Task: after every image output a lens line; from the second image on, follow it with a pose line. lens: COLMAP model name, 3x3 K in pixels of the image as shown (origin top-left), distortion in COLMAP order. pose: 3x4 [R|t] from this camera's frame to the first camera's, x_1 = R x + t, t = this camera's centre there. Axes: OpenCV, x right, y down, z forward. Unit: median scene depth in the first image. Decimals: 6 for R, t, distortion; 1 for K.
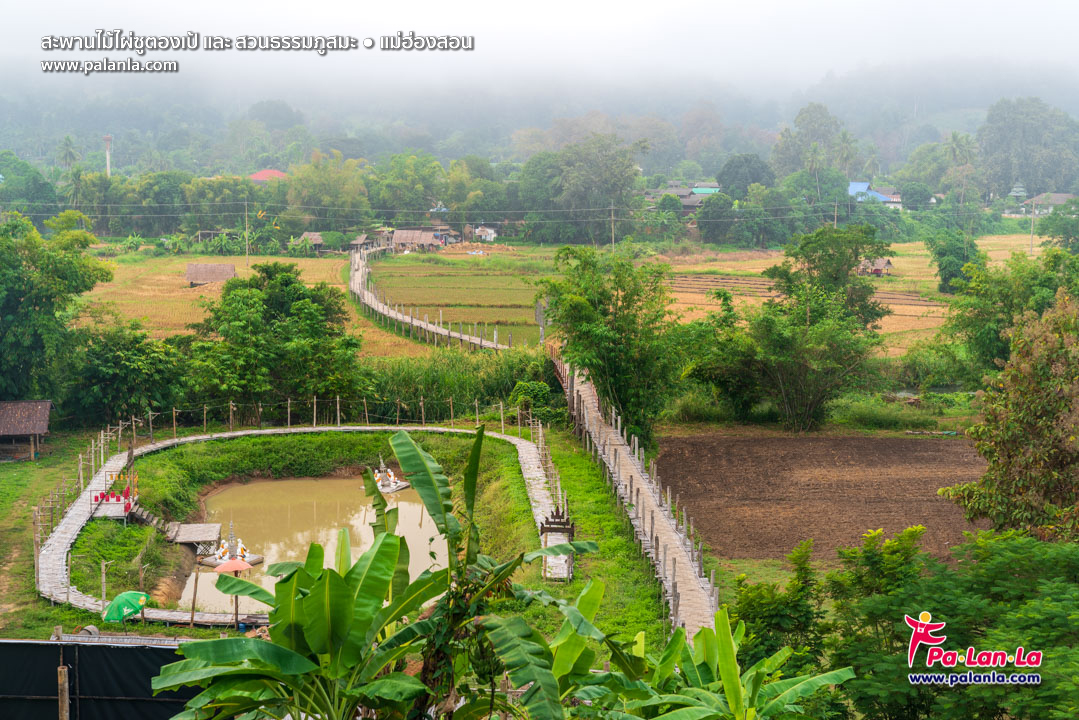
lens RADIAL K [[1582.7, 0, 538.0], [0, 1582.7, 361.1], [0, 0, 1]] dist [0.030699, 0.000000]
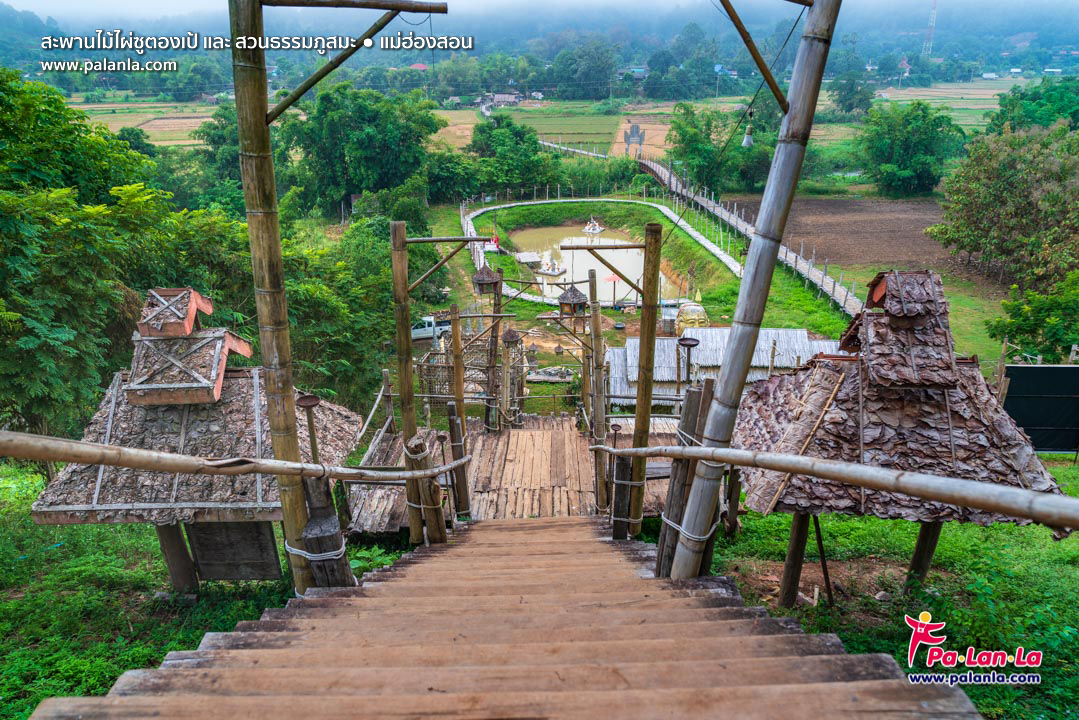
lens RADIAL K [[738.7, 0, 538.5], [0, 738.7, 360.5], [0, 0, 1]] dist [-0.024809, -0.000528]
pose [[0.999359, -0.029438, 0.020357, -0.062515], [0.023022, 0.964209, 0.264142, -0.003383], [-0.027405, -0.263504, 0.964269, 0.018099]]
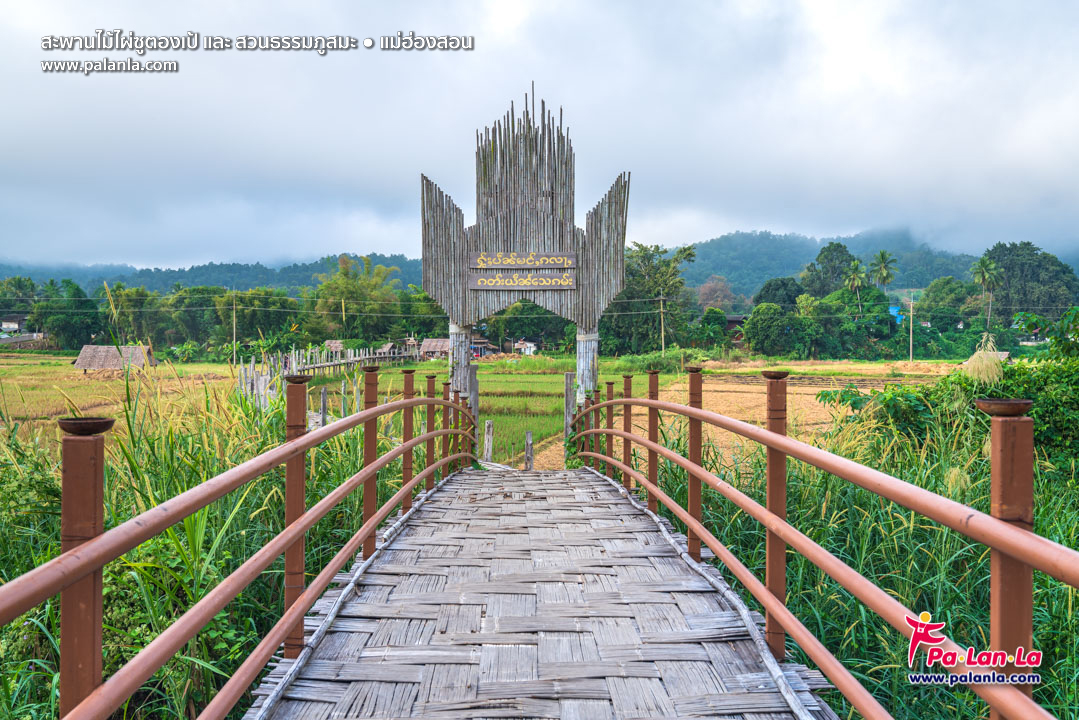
lens RADIAL K [[1001.4, 0, 539.6], [0, 1001.4, 360.1], [0, 0, 1]] dist [-0.002451, 0.000000]
pose [[0.998678, -0.005960, -0.051063, 0.007357], [-0.000155, 0.992903, -0.118929, 0.000349], [0.051409, 0.118780, 0.991589, 0.404996]]
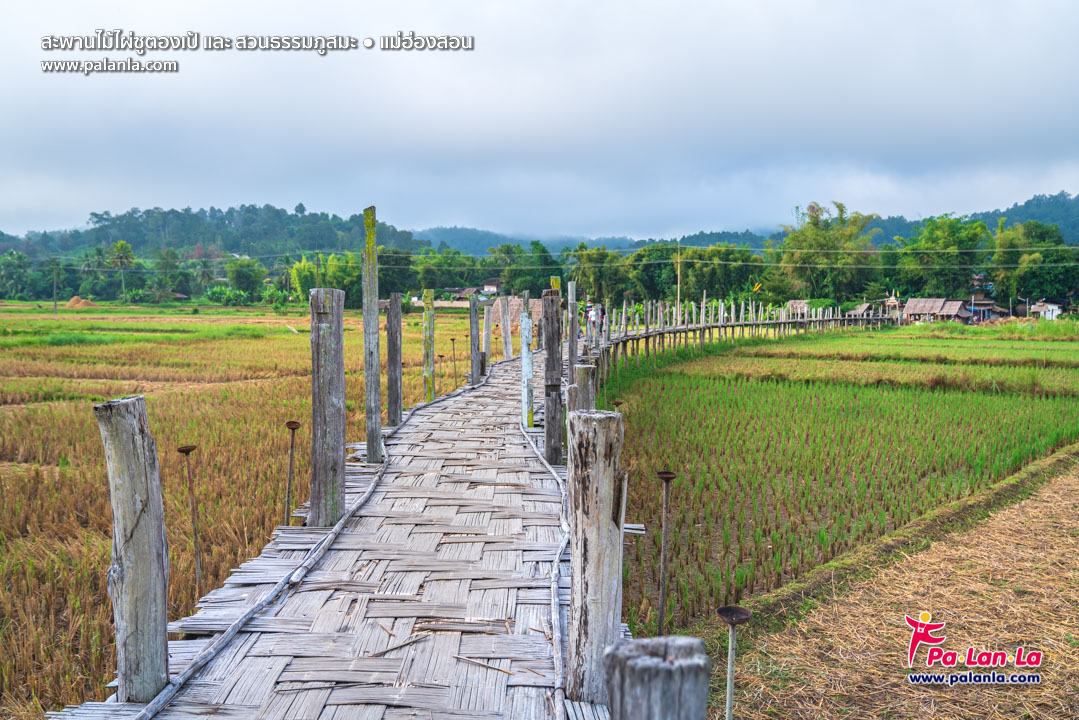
lens RADIAL K [[1001.4, 0, 542.7], [0, 1001.4, 360.0], [0, 0, 1]] dist [-0.002451, 0.000000]
pose [[0.861016, 0.020996, -0.508145, 0.004254], [-0.067867, 0.994955, -0.073884, -0.004303], [0.504030, 0.098101, 0.858097, 0.477848]]
